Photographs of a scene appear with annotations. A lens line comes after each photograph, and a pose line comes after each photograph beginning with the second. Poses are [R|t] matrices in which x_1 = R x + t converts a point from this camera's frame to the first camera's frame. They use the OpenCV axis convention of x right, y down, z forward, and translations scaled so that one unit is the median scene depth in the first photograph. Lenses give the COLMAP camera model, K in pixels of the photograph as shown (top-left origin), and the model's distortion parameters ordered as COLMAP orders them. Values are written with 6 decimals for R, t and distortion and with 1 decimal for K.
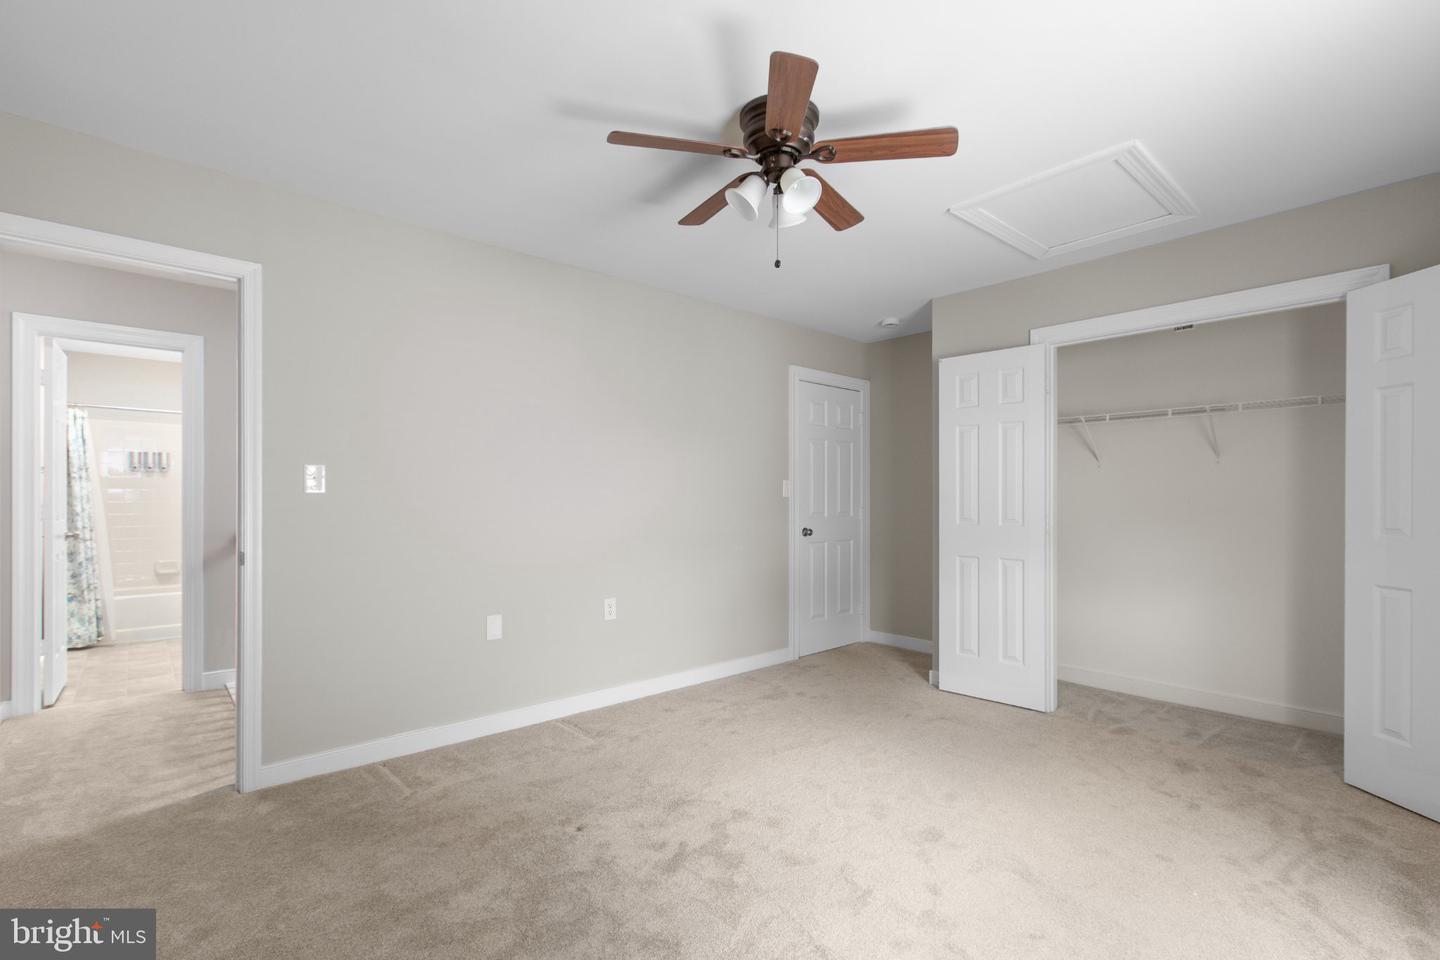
lens RADIAL K [[642.7, 0, 725.8], [0, 642.7, 482.2], [0, 0, 1]] dist [0.003773, -0.000687]
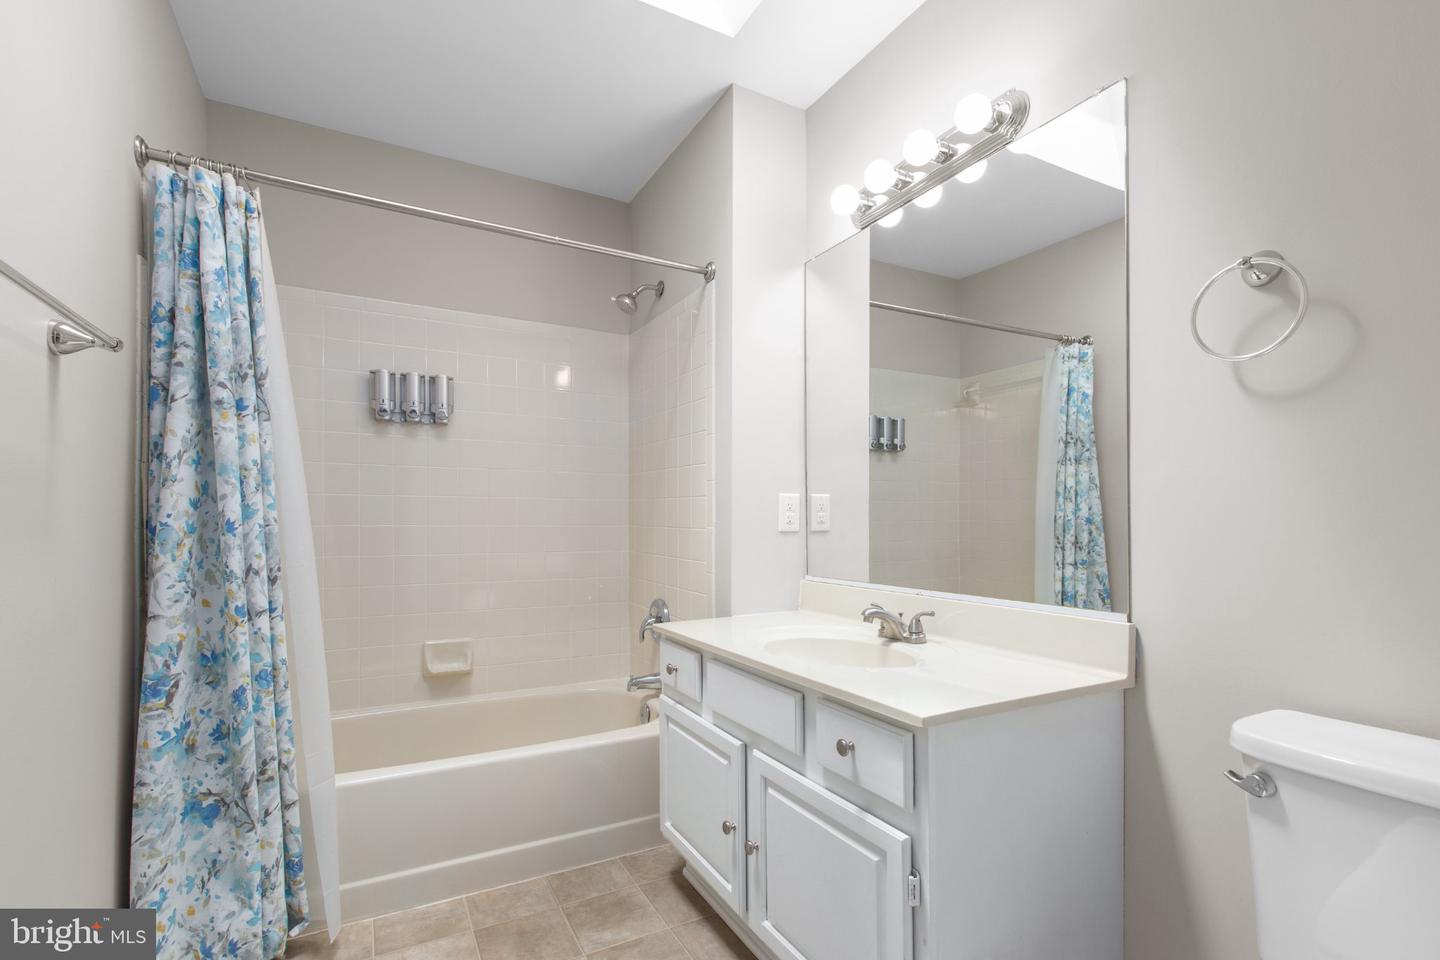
lens RADIAL K [[642.7, 0, 723.3], [0, 642.7, 494.0], [0, 0, 1]] dist [0.003773, -0.000687]
pose [[0.972803, -0.004734, -0.231584, -0.710021], [0.003486, 0.999977, -0.005796, 0.036778], [0.231606, 0.004831, 0.972798, 0.757690]]
